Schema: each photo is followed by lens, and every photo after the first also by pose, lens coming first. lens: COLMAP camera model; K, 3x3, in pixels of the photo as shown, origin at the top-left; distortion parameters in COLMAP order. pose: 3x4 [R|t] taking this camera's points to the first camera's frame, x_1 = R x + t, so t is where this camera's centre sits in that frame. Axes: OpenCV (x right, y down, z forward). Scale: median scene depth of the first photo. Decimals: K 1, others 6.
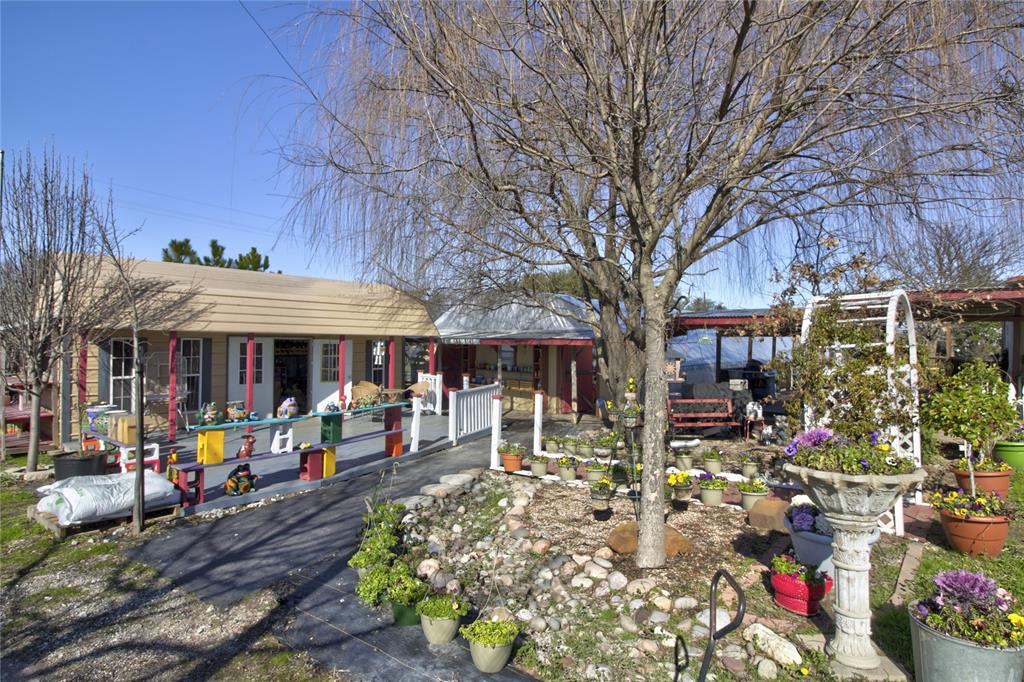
lens RADIAL K [[553.1, 0, 507.9], [0, 553.1, 338.3], [0, 0, 1]] dist [0.007240, -0.014548]
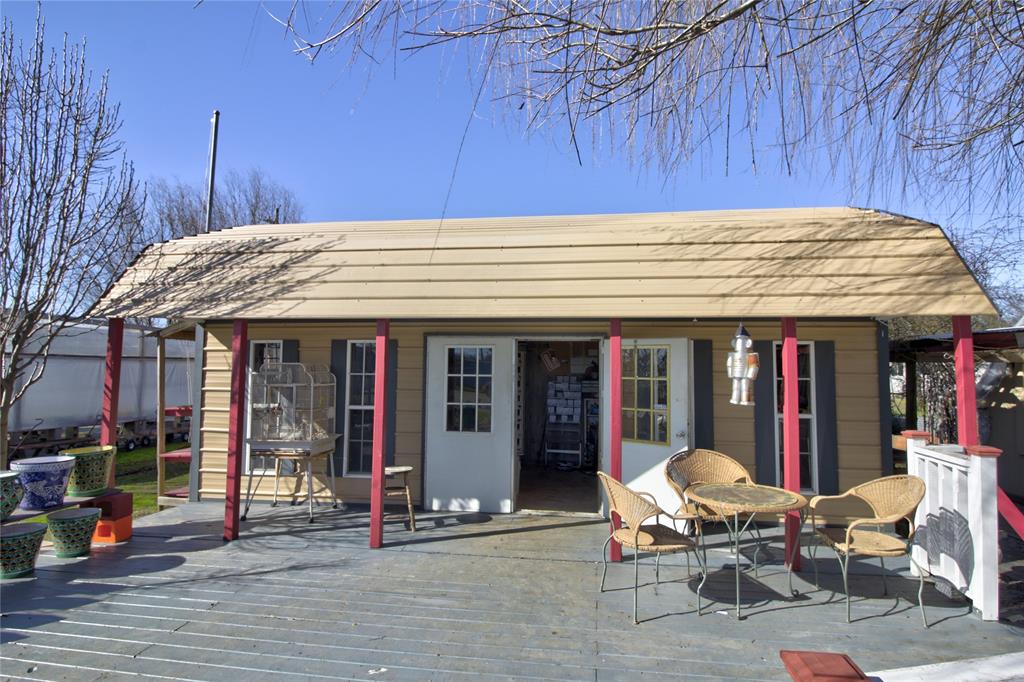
lens RADIAL K [[553.1, 0, 507.9], [0, 553.1, 338.3], [0, 0, 1]] dist [0.007240, -0.014548]
pose [[0.536796, -0.053340, -0.842024, -0.026132], [0.001401, 0.998055, -0.062331, 0.027422], [0.843711, 0.032279, 0.535827, 0.703064]]
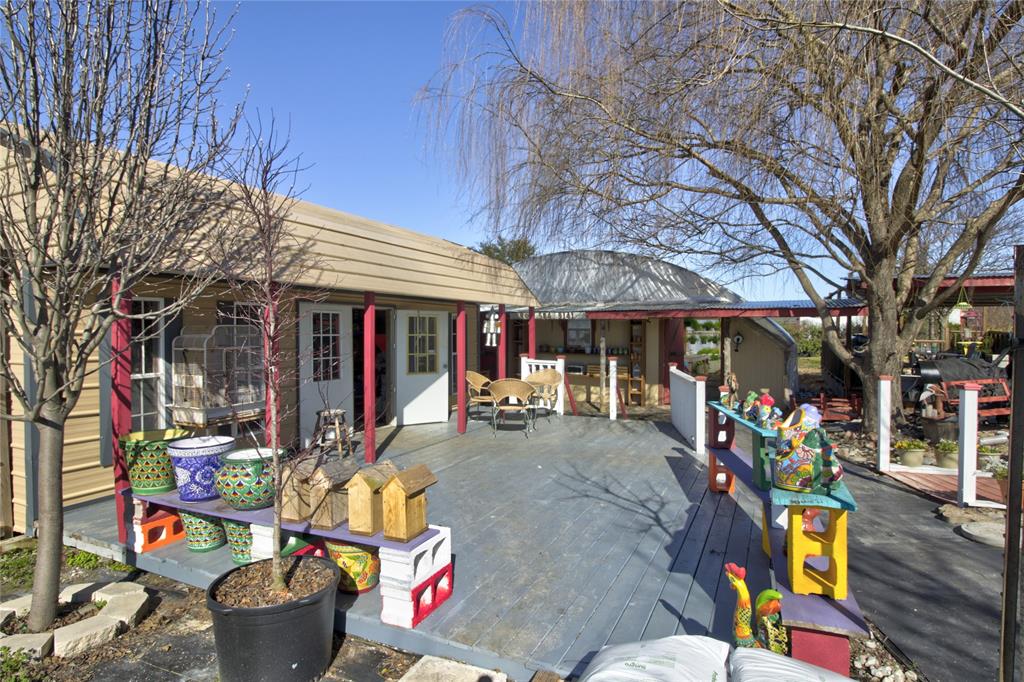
lens RADIAL K [[553.1, 0, 507.9], [0, 553.1, 338.3], [0, 0, 1]] dist [0.007240, -0.014548]
pose [[0.964209, -0.013845, 0.264781, -0.397807], [0.007972, 0.999698, 0.023245, 0.021329], [-0.265023, -0.020302, 0.964028, 0.331228]]
